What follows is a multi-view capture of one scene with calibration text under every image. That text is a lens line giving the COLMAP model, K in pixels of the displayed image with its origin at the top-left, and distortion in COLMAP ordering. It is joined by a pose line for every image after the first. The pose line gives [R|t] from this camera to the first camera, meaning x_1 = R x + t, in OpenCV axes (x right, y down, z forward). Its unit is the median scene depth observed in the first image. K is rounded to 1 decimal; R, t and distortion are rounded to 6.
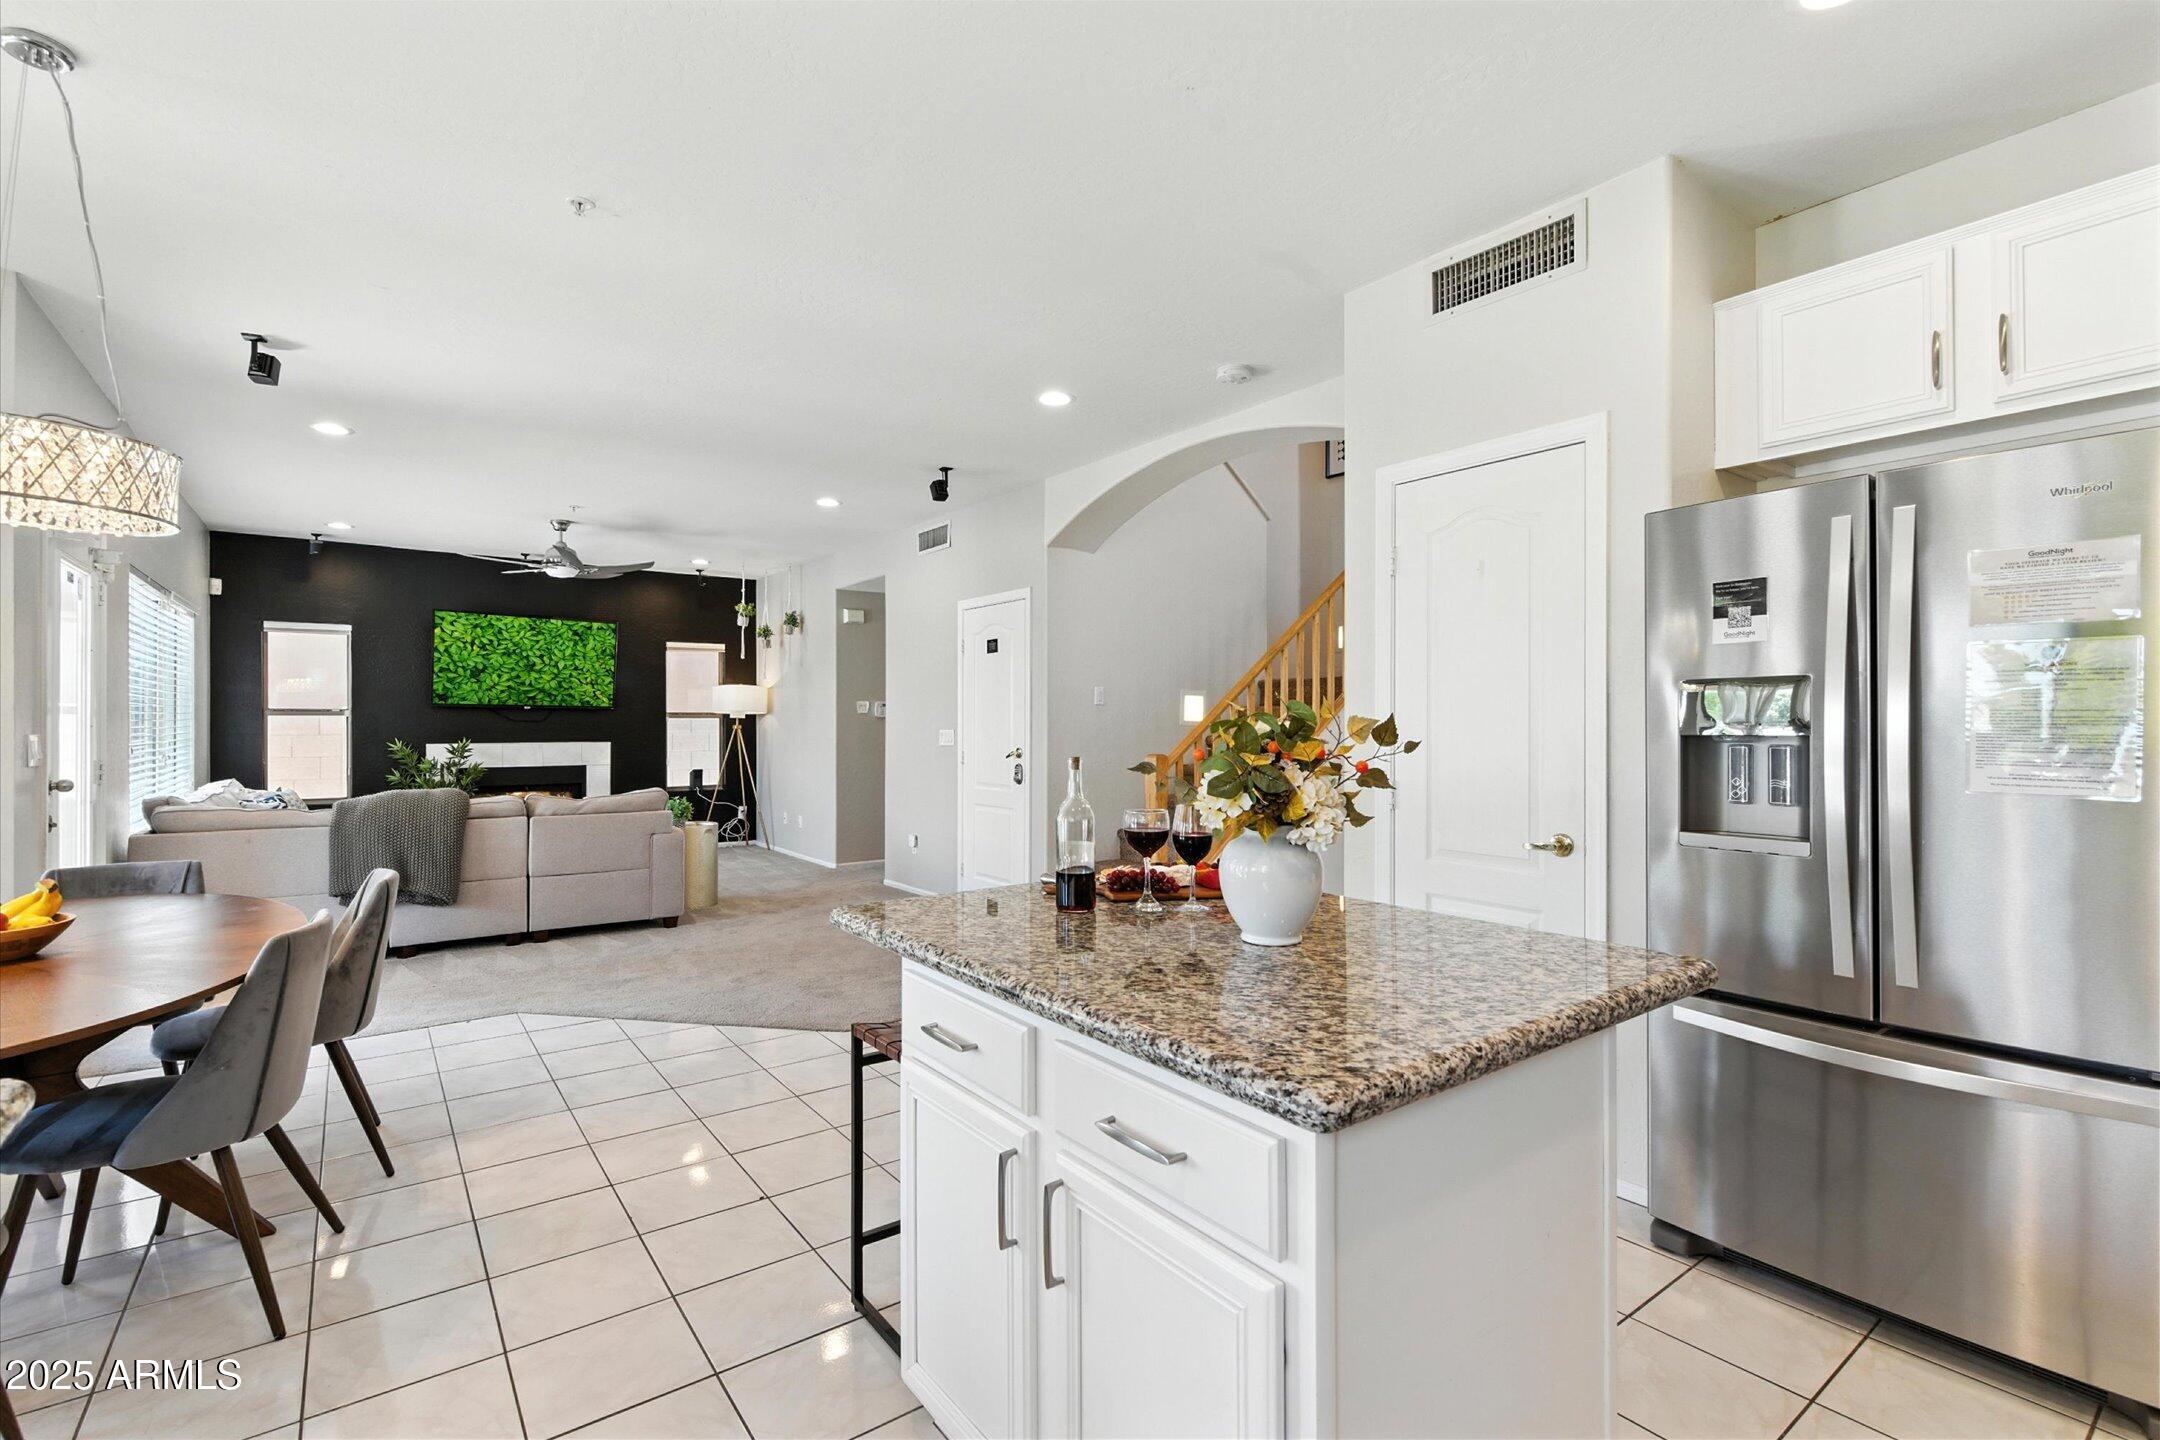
lens RADIAL K [[982.7, 0, 1074.0], [0, 982.7, 732.7], [0, 0, 1]] dist [0.012419, 0.000308]
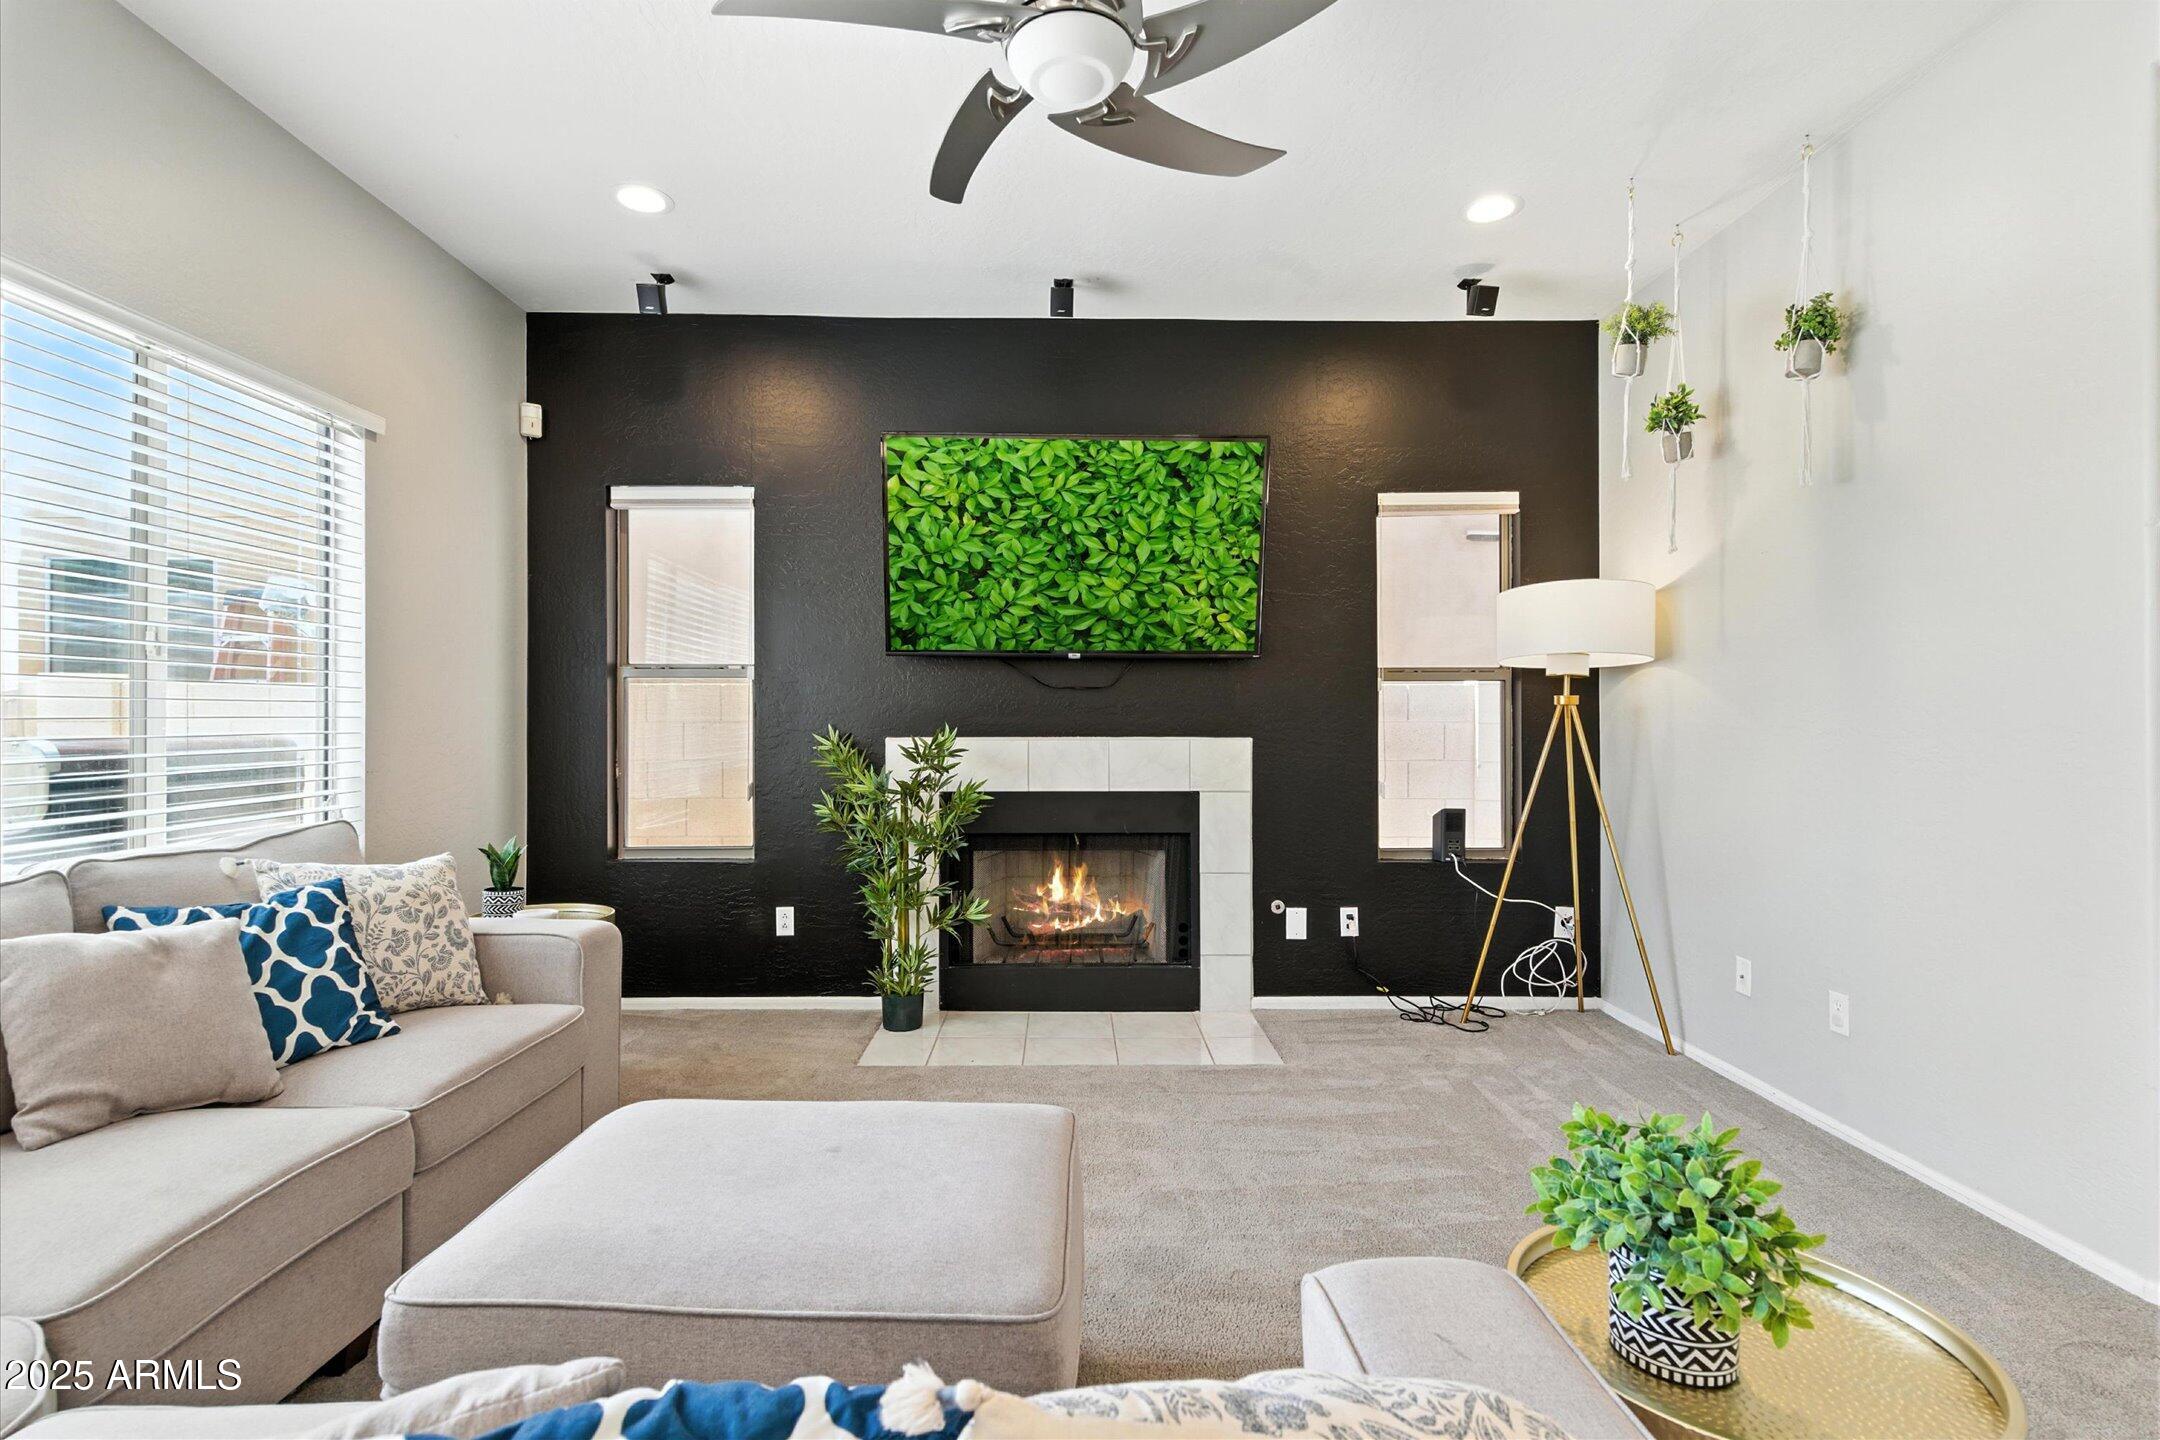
lens RADIAL K [[982.7, 0, 1073.4], [0, 982.7, 727.1], [0, 0, 1]] dist [0.012419, 0.000308]
pose [[0.800563, 0.006046, -0.599218, -0.296551], [-0.003910, 0.999981, 0.004866, 0.003564], [0.599235, -0.001553, 0.800571, 0.655442]]
